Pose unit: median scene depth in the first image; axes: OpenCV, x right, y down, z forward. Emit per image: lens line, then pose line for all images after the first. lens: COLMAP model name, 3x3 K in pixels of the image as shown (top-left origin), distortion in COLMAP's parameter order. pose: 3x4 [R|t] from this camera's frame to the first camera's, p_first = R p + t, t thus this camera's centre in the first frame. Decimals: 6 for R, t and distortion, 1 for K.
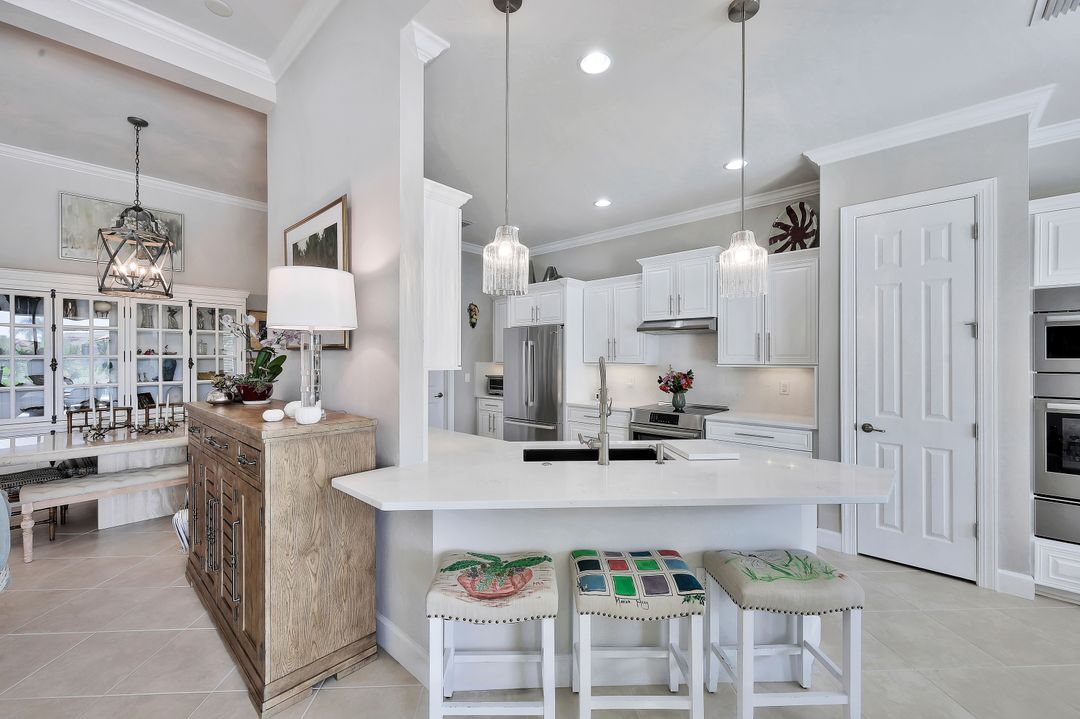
lens RADIAL K [[434.0, 0, 540.0], [0, 434.0, 356.5], [0, 0, 1]] dist [-0.001236, 0.000020]
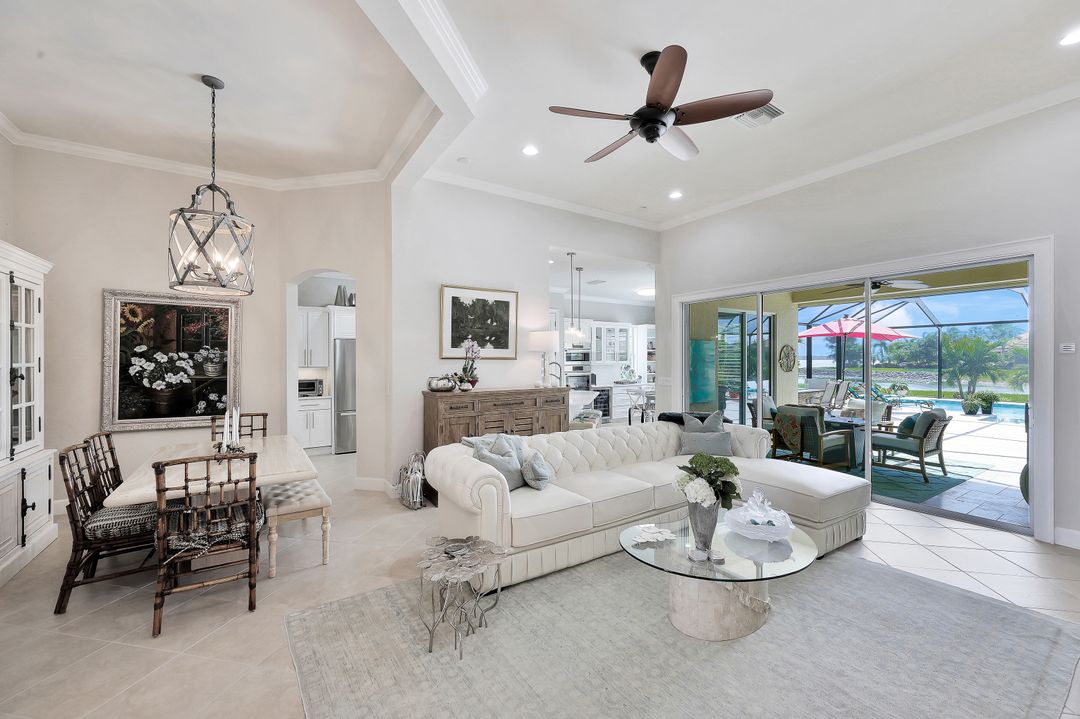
lens RADIAL K [[435.8, 0, 538.3], [0, 435.8, 359.4], [0, 0, 1]] dist [-0.000232, -0.000067]
pose [[0.250885, -0.001590, 0.968015, -1.567738], [0.001039, 0.999999, 0.001373, -0.011862], [-0.968016, 0.000661, 0.250887, 0.185988]]
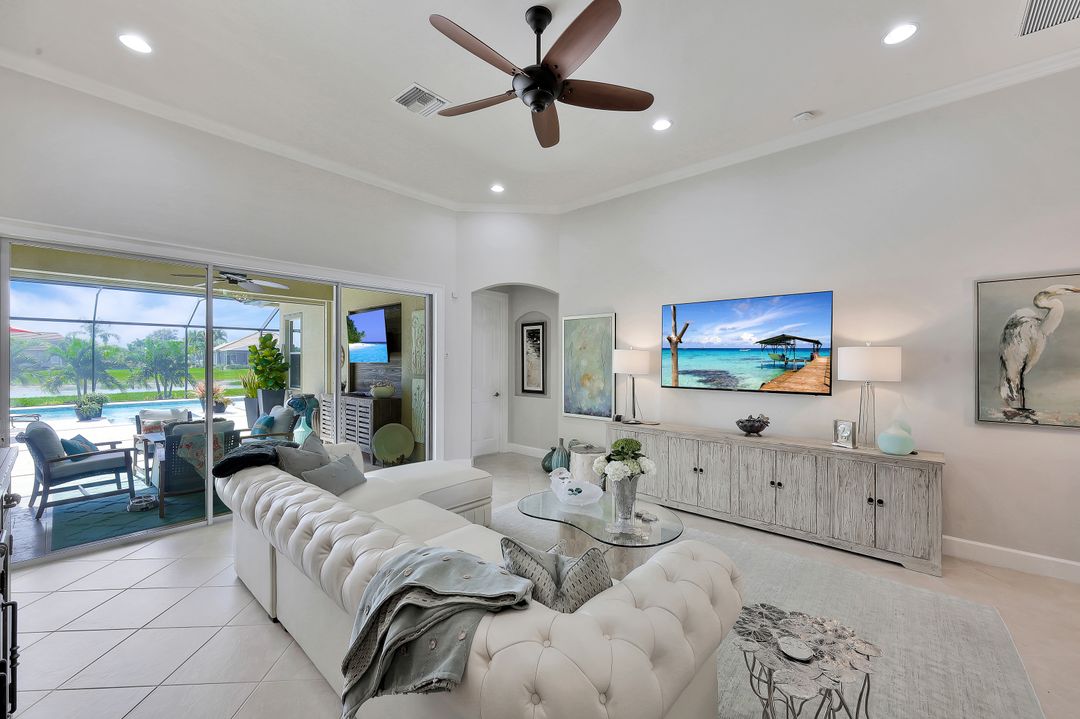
lens RADIAL K [[435.8, 0, 538.3], [0, 435.8, 359.4], [0, 0, 1]] dist [-0.000232, -0.000067]
pose [[-0.999969, -0.002612, -0.007459, -0.763058], [-0.002598, 0.999995, -0.001859, -0.011525], [0.007463, -0.001840, -0.999970, 0.847164]]
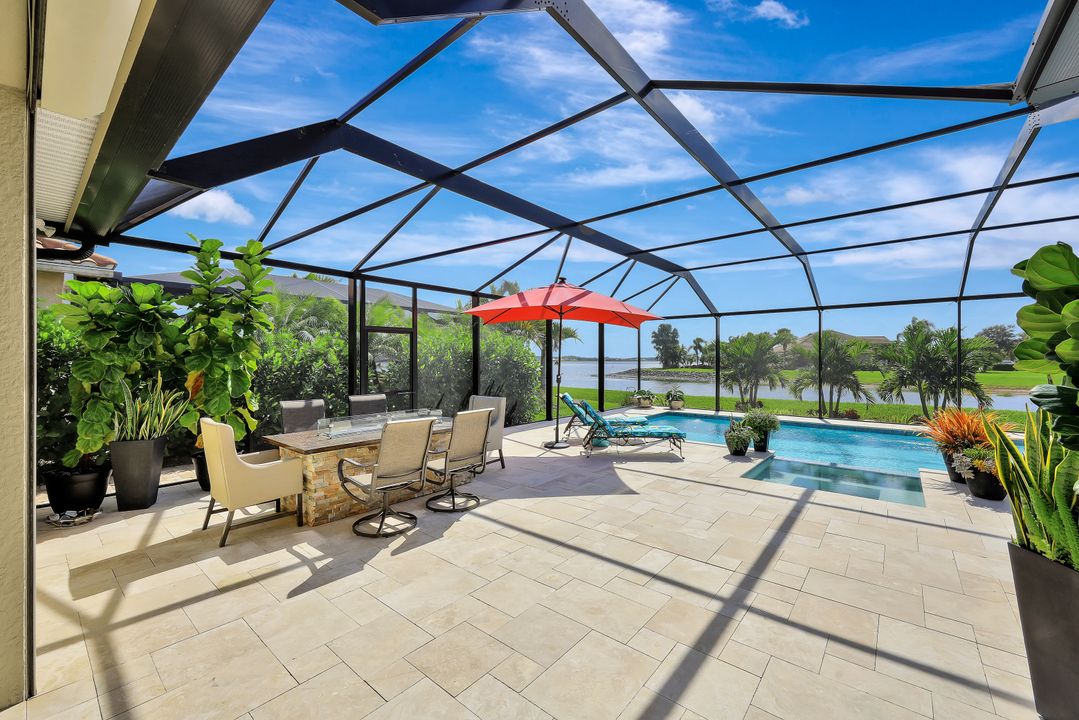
lens RADIAL K [[435.4, 0, 537.8], [0, 435.4, 359.9], [0, 0, 1]] dist [-0.000232, -0.000067]
pose [[-0.048409, 0.000568, 0.998827, 0.416254], [-0.001879, 0.999998, -0.000660, 0.004400], [-0.998826, -0.001909, -0.048408, -1.077308]]
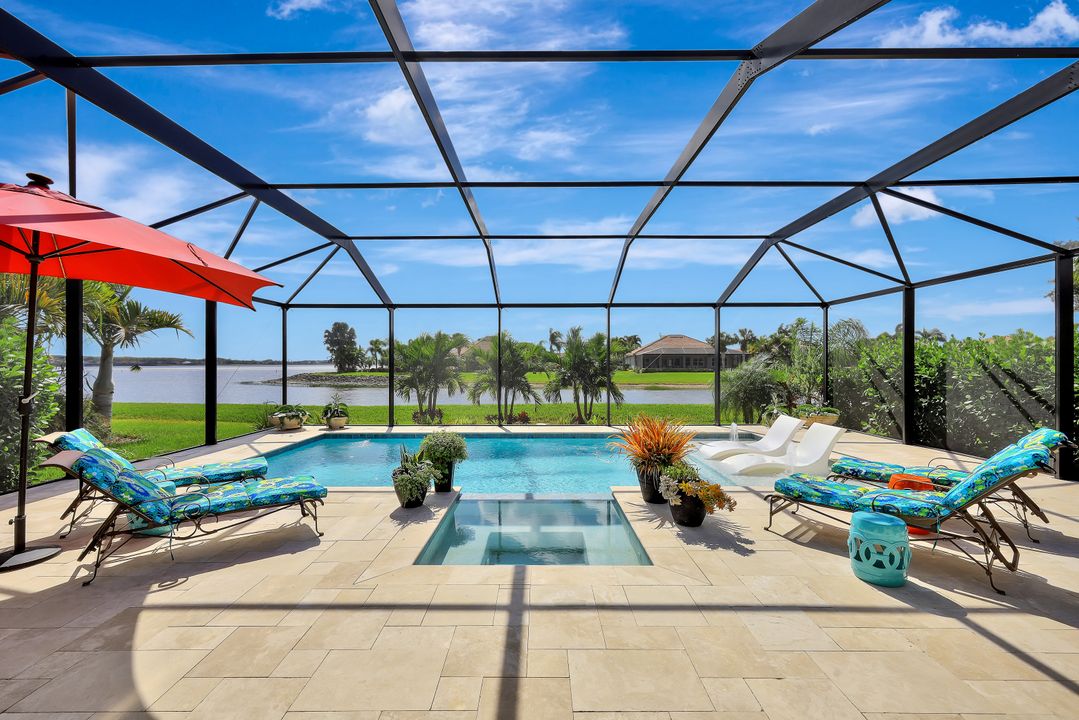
lens RADIAL K [[453.2, 0, 539.8], [0, 453.2, 362.2], [0, 0, 1]] dist [0.000144, -0.000292]
pose [[-0.676653, 0.002305, 0.736299, 1.003452], [-0.000190, 0.999995, -0.003304, 0.007155], [-0.736302, -0.002375, -0.676649, -1.396158]]
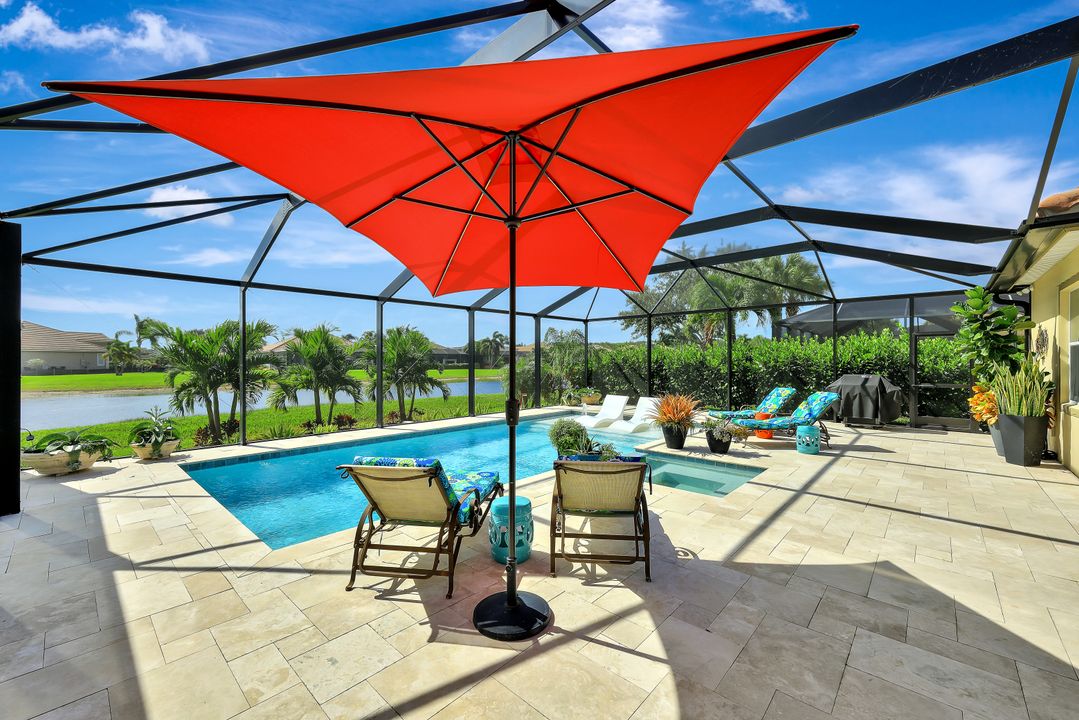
lens RADIAL K [[447.8, 0, 537.4], [0, 447.8, 357.1], [0, 0, 1]] dist [0.001639, 0.000848]
pose [[-0.999976, 0.004237, -0.005448, 2.259069], [0.004270, 0.999973, -0.006036, 0.010572], [0.005423, -0.006059, -0.999967, -0.608714]]
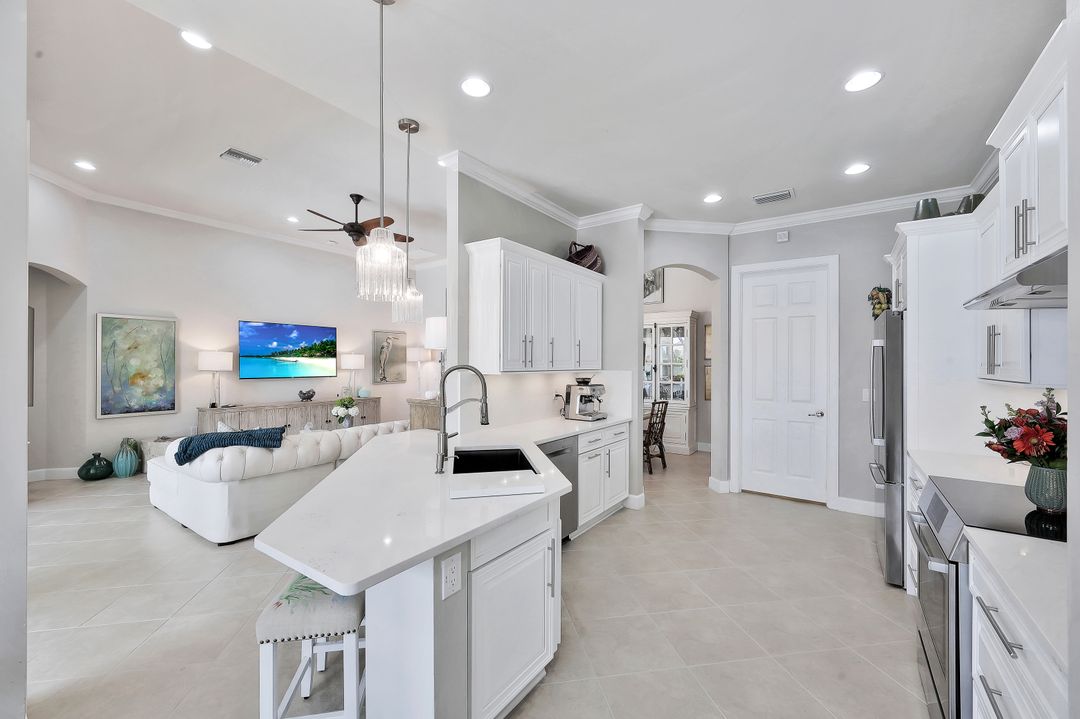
lens RADIAL K [[435.8, 0, 538.3], [0, 435.8, 359.4], [0, 0, 1]] dist [-0.000232, -0.000067]
pose [[0.130259, -0.005945, -0.991462, 0.685853], [-0.002084, 0.999978, -0.006270, -0.005830], [0.991478, 0.002883, 0.130244, 0.577444]]
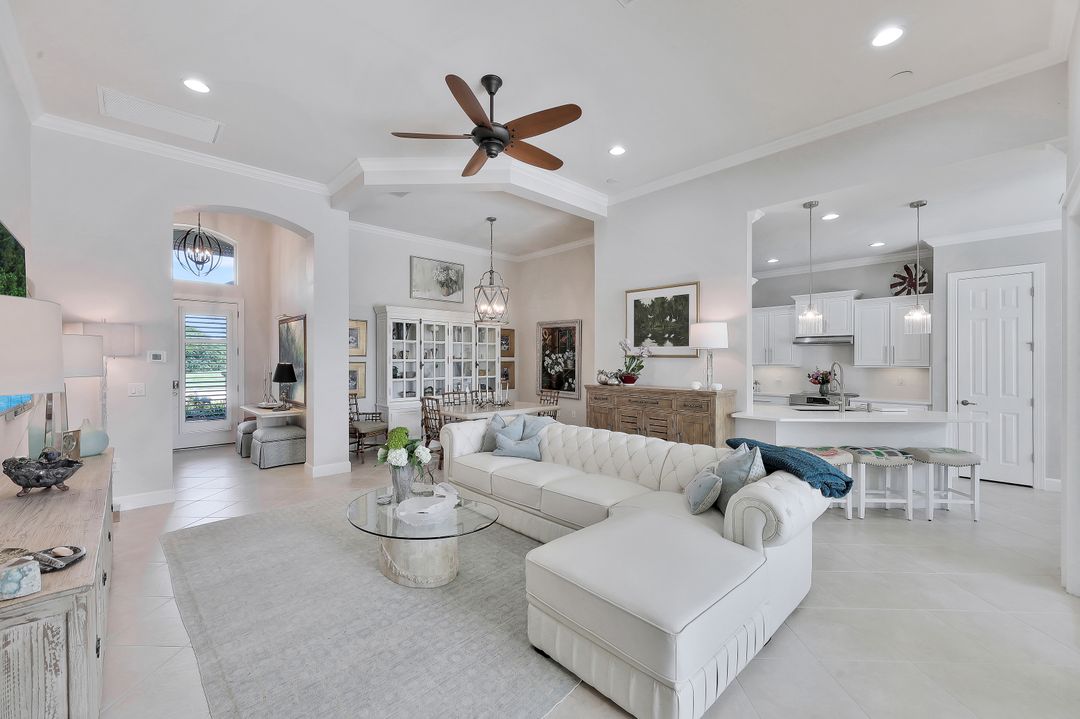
lens RADIAL K [[435.8, 0, 538.3], [0, 435.8, 359.4], [0, 0, 1]] dist [-0.000232, -0.000067]
pose [[0.997384, 0.001040, -0.072278, -0.623076], [-0.001022, 0.999999, 0.000286, -0.004310], [0.072278, -0.000211, 0.997384, -0.650985]]
